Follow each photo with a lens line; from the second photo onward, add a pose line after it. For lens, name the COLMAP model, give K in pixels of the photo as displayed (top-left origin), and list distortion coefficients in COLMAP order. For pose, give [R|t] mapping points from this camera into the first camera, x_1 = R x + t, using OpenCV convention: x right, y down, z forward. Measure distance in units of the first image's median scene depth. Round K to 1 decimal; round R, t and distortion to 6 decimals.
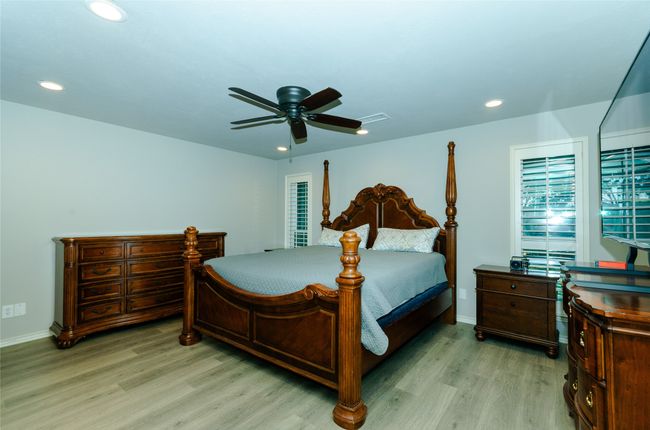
lens RADIAL K [[287.4, 0, 334.5], [0, 287.4, 217.2], [0, 0, 1]] dist [0.005871, -0.001526]
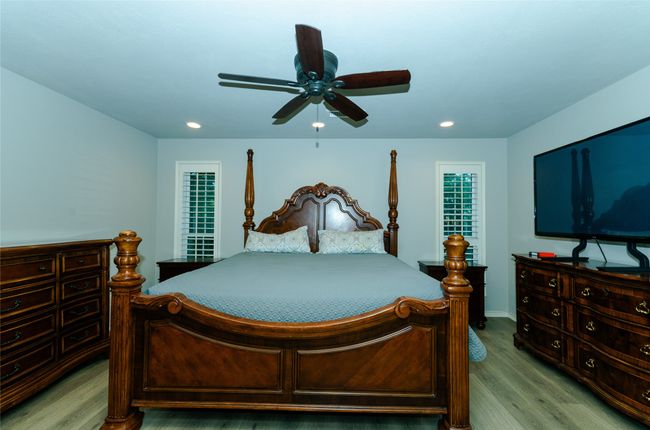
lens RADIAL K [[287.4, 0, 325.0], [0, 287.4, 217.7], [0, 0, 1]] dist [0.005871, -0.001526]
pose [[0.823448, 0.014208, 0.567213, -0.415828], [-0.012597, 0.999898, -0.006760, 0.003726], [-0.567251, -0.001579, 0.823543, 0.247583]]
